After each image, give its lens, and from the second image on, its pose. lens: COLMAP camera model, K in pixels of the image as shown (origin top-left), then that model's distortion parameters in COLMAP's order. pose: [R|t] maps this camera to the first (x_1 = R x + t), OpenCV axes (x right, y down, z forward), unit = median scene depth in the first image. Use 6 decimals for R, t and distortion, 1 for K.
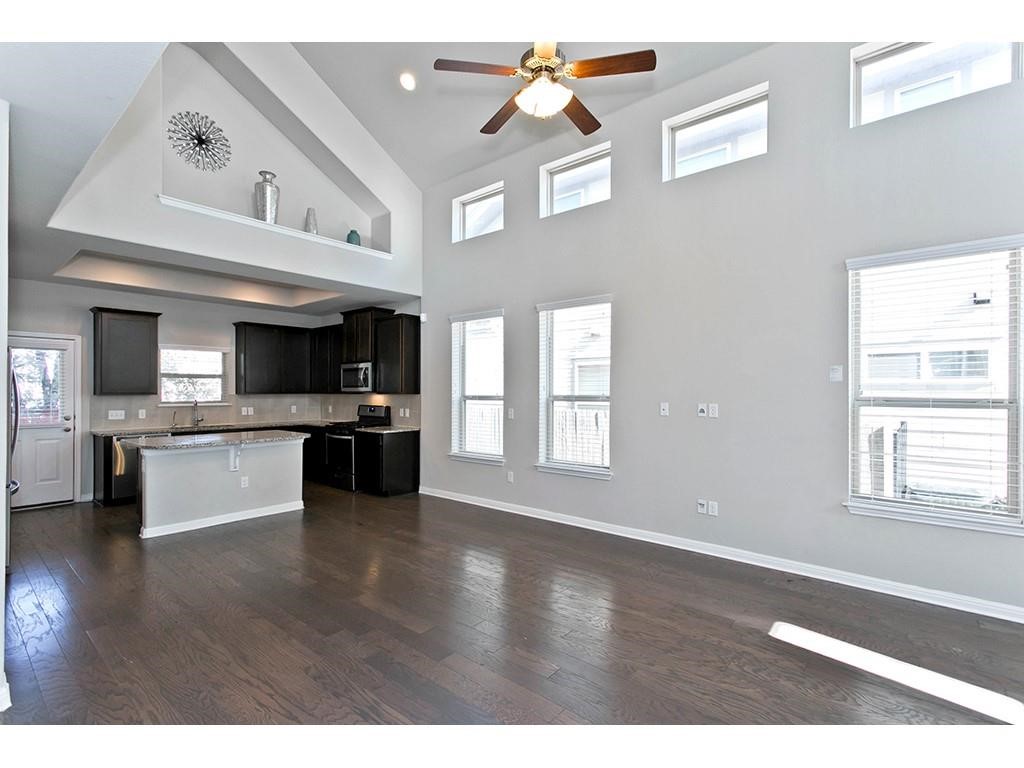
lens RADIAL K [[485.5, 0, 504.2], [0, 485.5, 388.1], [0, 0, 1]] dist [-0.009774, 0.000447]
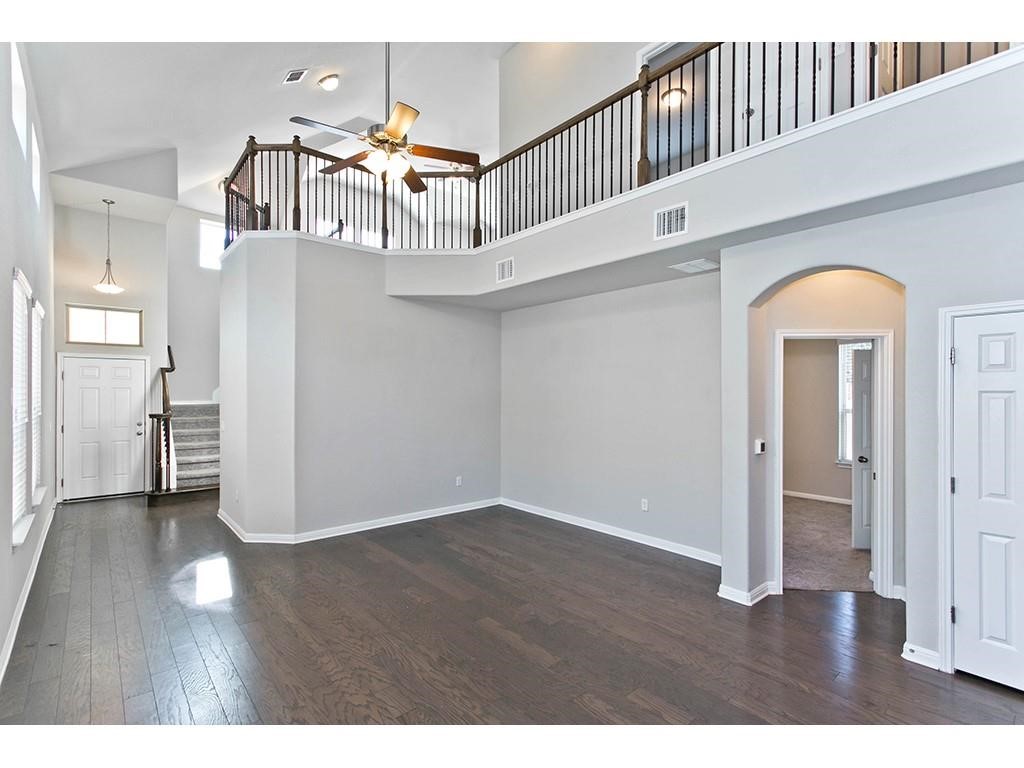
lens RADIAL K [[488.8, 0, 511.9], [0, 488.8, 391.8], [0, 0, 1]] dist [0.010325, -0.000190]
pose [[-0.989750, -0.004658, 0.142734, -0.176677], [-0.005226, 0.999980, -0.003605, -0.023244], [-0.142714, -0.004314, -0.989755, 0.958882]]
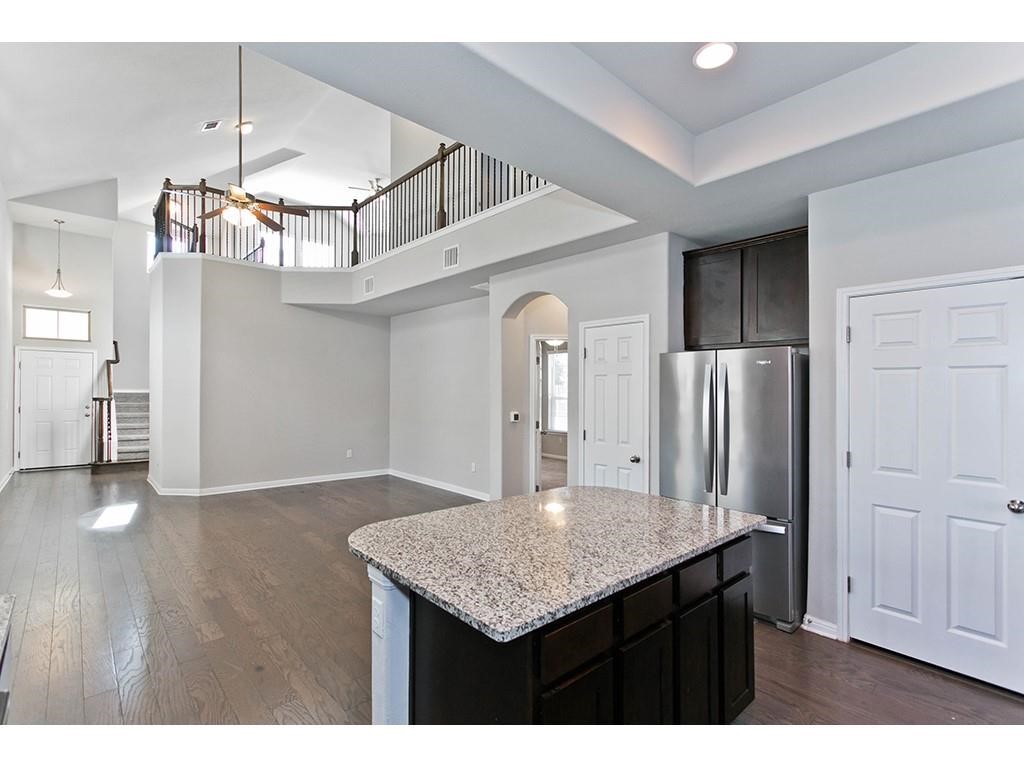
lens RADIAL K [[488.8, 0, 511.9], [0, 488.8, 391.8], [0, 0, 1]] dist [0.010325, -0.000190]
pose [[-0.992931, -0.012139, 0.118072, -0.480185], [-0.012496, 0.999919, -0.002286, -0.001556], [-0.118035, -0.003745, -0.993002, 1.161687]]
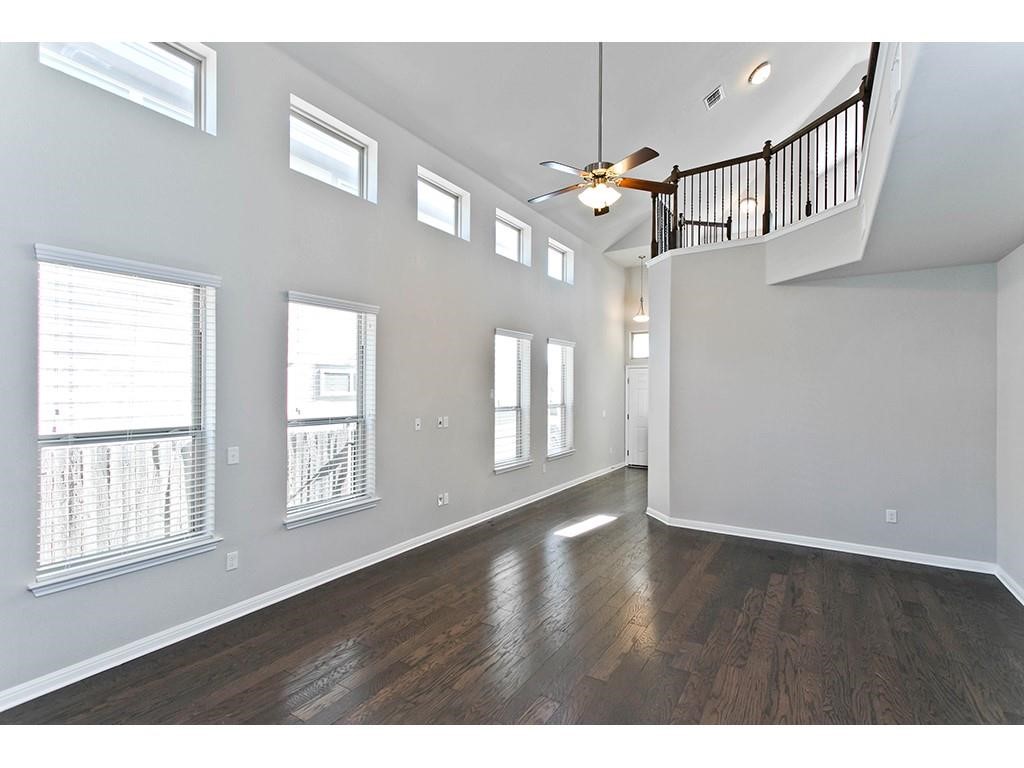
lens RADIAL K [[488.8, 0, 511.9], [0, 488.8, 391.8], [0, 0, 1]] dist [0.010325, -0.000190]
pose [[-0.148266, -0.006243, 0.988928, -0.561214], [-0.005879, 0.999968, 0.005431, -0.028750], [-0.988930, -0.005009, -0.148298, 0.649963]]
